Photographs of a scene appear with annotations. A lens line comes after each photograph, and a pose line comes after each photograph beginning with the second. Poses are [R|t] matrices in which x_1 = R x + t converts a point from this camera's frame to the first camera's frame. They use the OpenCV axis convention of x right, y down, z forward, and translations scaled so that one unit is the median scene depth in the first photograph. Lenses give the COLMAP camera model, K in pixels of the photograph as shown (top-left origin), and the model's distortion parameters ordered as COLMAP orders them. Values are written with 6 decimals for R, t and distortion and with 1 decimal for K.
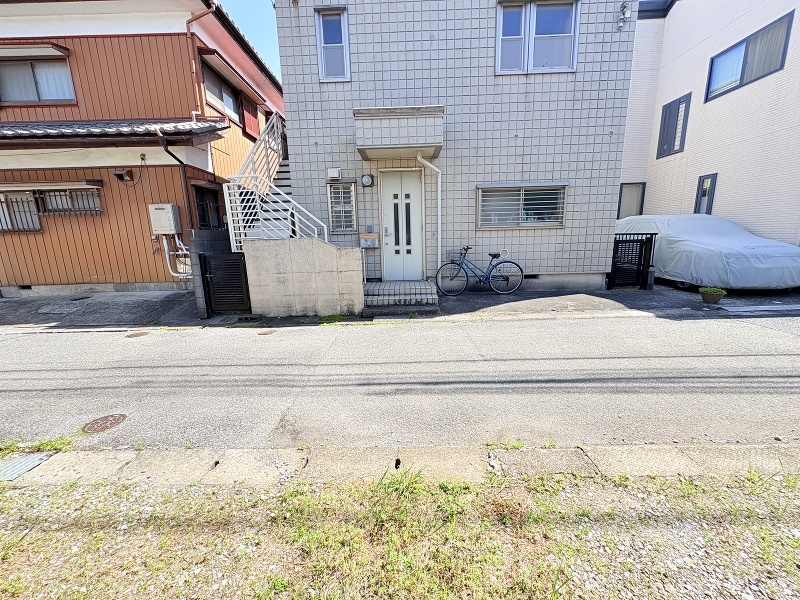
lens RADIAL K [[316.9, 0, 398.7], [0, 316.9, 298.4], [0, 0, 1]] dist [0.000593, 0.000134]
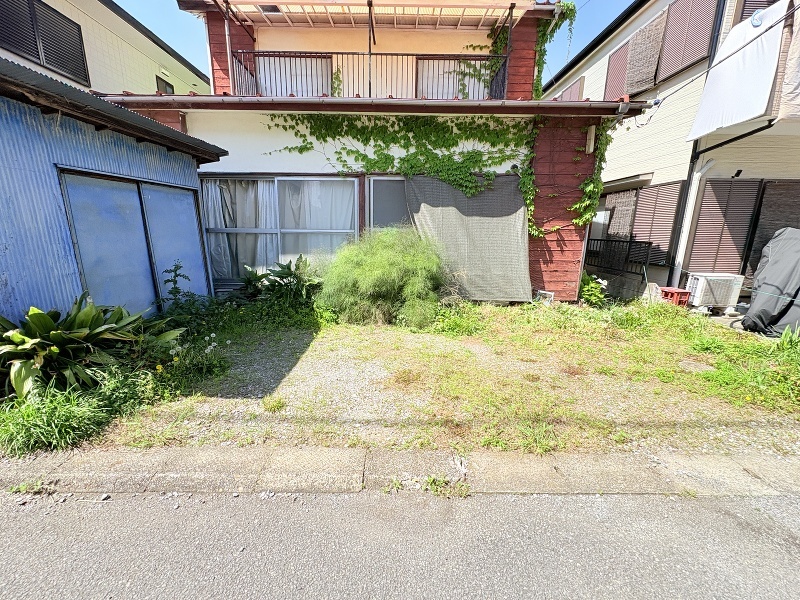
lens RADIAL K [[316.9, 0, 398.7], [0, 316.9, 298.4], [0, 0, 1]] dist [0.000593, 0.000134]
pose [[-0.999222, 0.023204, -0.031875, 0.157041], [0.008419, 0.915394, 0.402472, -0.110311], [0.038517, 0.401890, -0.914877, 0.515758]]
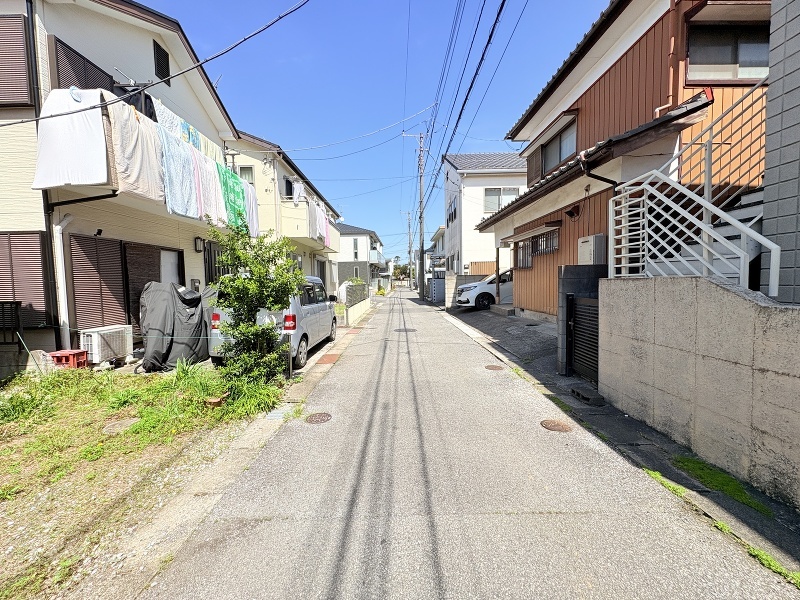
lens RADIAL K [[316.9, 0, 398.7], [0, 316.9, 298.4], [0, 0, 1]] dist [0.000593, 0.000134]
pose [[0.018313, 0.082035, -0.996461, 0.140494], [-0.175275, 0.981458, 0.077579, -0.102786], [0.984349, 0.173234, 0.032352, 0.480836]]
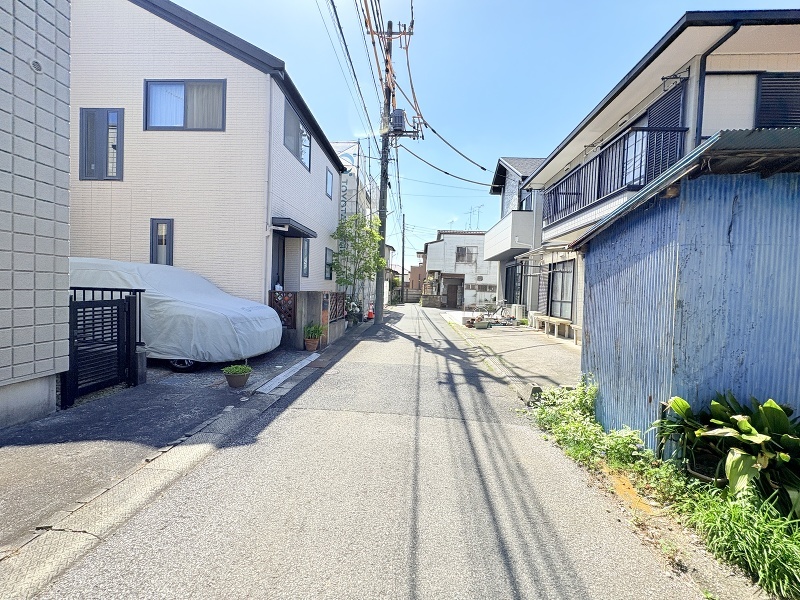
lens RADIAL K [[316.9, 0, 398.7], [0, 316.9, 298.4], [0, 0, 1]] dist [0.000593, 0.000134]
pose [[0.038554, -0.001382, 0.999256, 0.231955], [0.157461, 0.987514, -0.004709, -0.111178], [-0.986772, 0.157525, 0.038290, 0.506219]]
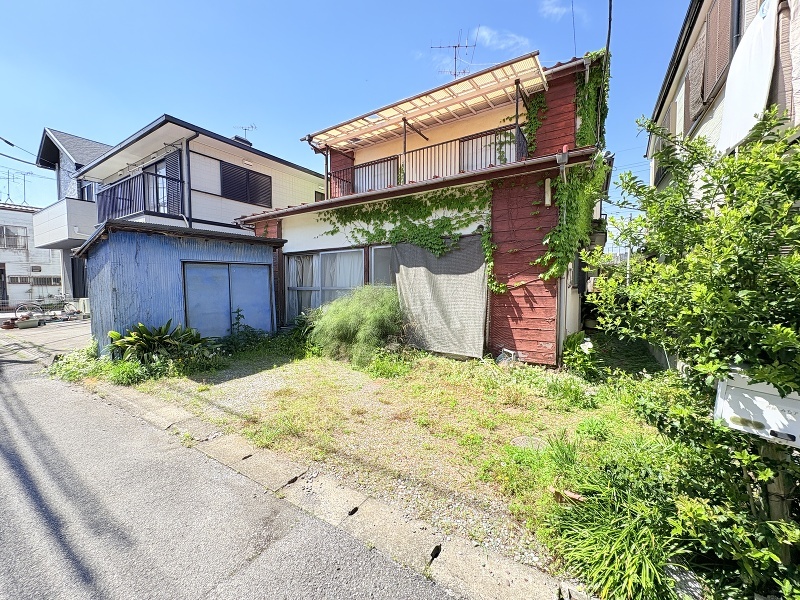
lens RADIAL K [[316.9, 0, 398.7], [0, 316.9, 298.4], [0, 0, 1]] dist [0.000593, 0.000134]
pose [[-0.858733, 0.008067, 0.512360, -0.392856], [0.127803, 0.971650, 0.198902, -0.101079], [-0.496231, 0.236285, -0.835419, 0.515026]]
